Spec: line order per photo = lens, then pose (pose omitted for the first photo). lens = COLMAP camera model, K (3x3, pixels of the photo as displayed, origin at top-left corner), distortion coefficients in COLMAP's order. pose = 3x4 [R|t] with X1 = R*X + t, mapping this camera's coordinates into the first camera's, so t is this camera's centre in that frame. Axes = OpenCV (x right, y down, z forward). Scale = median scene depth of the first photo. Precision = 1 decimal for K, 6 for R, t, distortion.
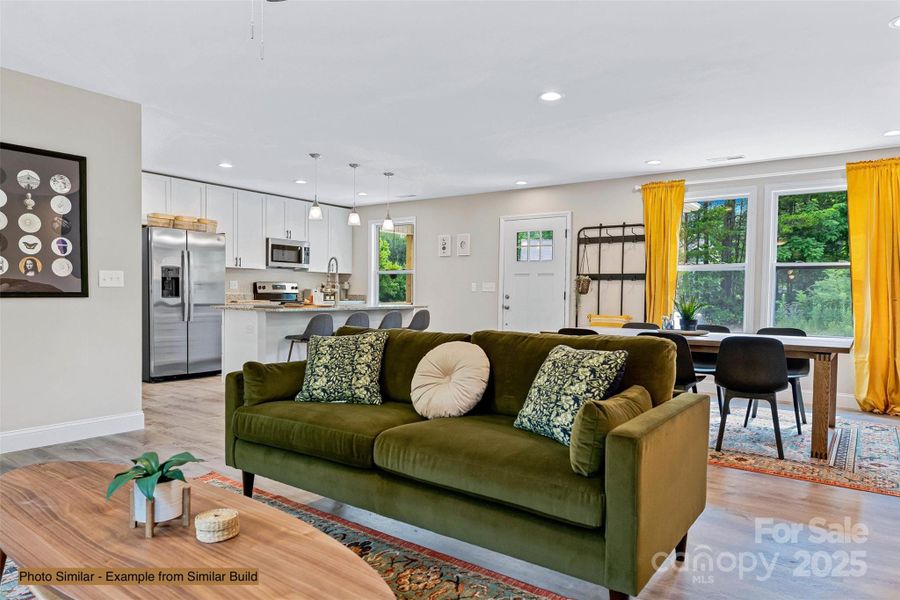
lens RADIAL K [[575.2, 0, 447.3], [0, 575.2, 317.1], [0, 0, 1]] dist [0.054669, -0.000060]
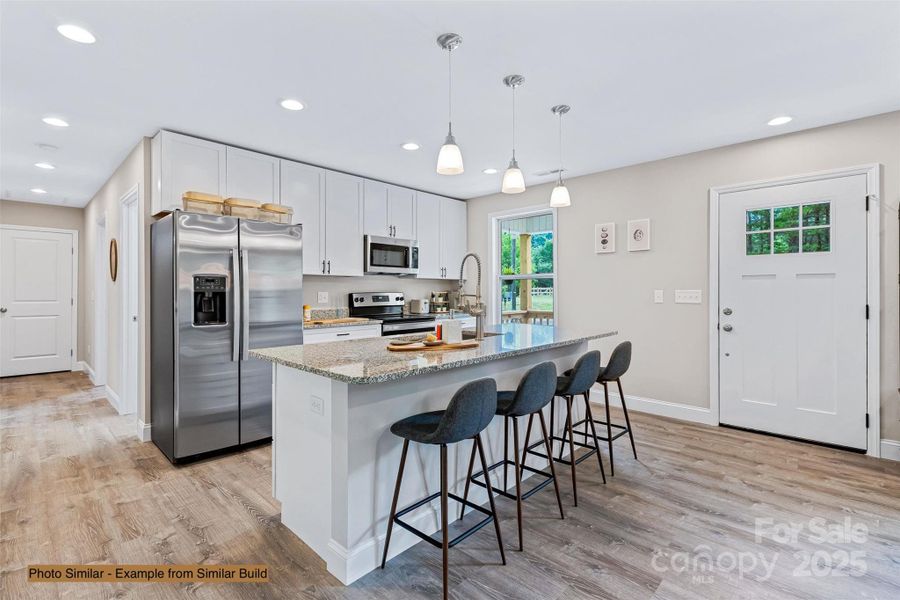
lens RADIAL K [[413.1, 0, 445.2], [0, 413.1, 292.5], [0, 0, 1]] dist [0.016435, -0.000488]
pose [[0.990557, -0.013125, -0.136470, -0.140976], [0.007691, 0.999159, -0.040272, -0.040753], [0.136884, 0.038842, 0.989825, 0.503191]]
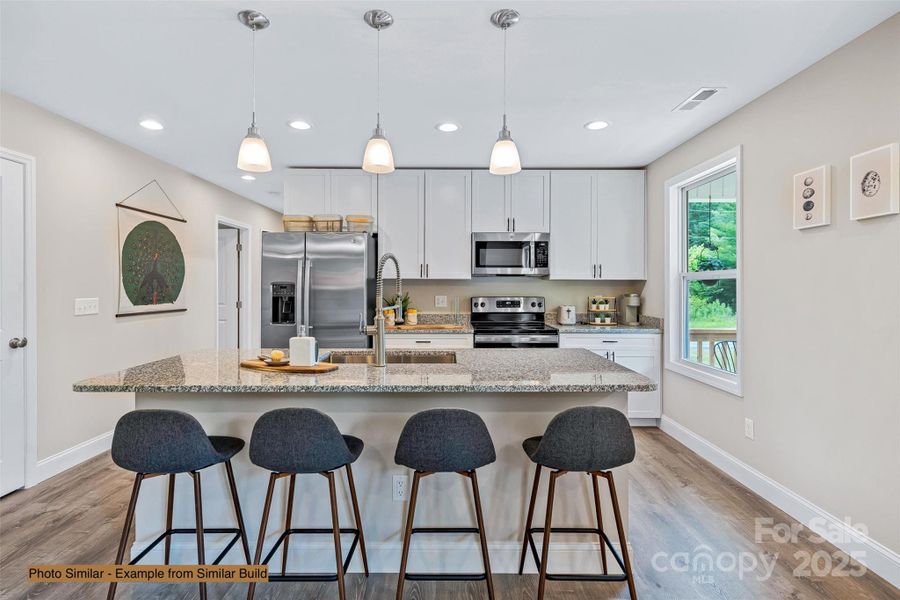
lens RADIAL K [[438.6, 0, 444.1], [0, 438.6, 287.6], [0, 0, 1]] dist [0.014981, -0.000308]
pose [[0.582985, -0.009734, -0.812425, 0.091983], [-0.029422, 0.999019, -0.033082, -0.057095], [0.811950, 0.043190, 0.582127, 0.705717]]
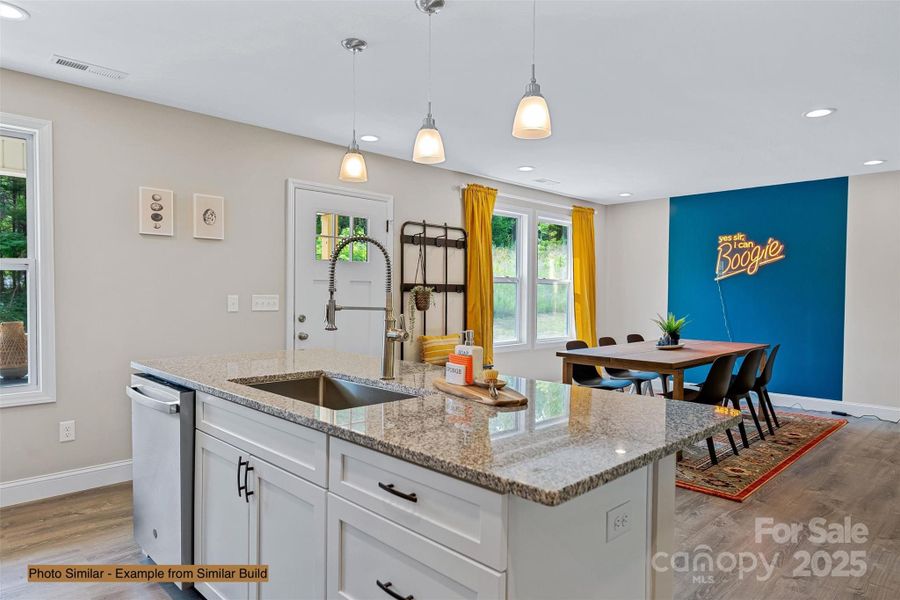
lens RADIAL K [[560.7, 0, 450.0], [0, 560.7, 300.0], [0, 0, 1]] dist [0.020101, -0.000208]
pose [[0.166250, -0.024518, 0.985779, -0.429882], [0.036296, 0.999166, 0.018730, -0.059607], [-0.985415, 0.032666, 0.167001, 0.756296]]
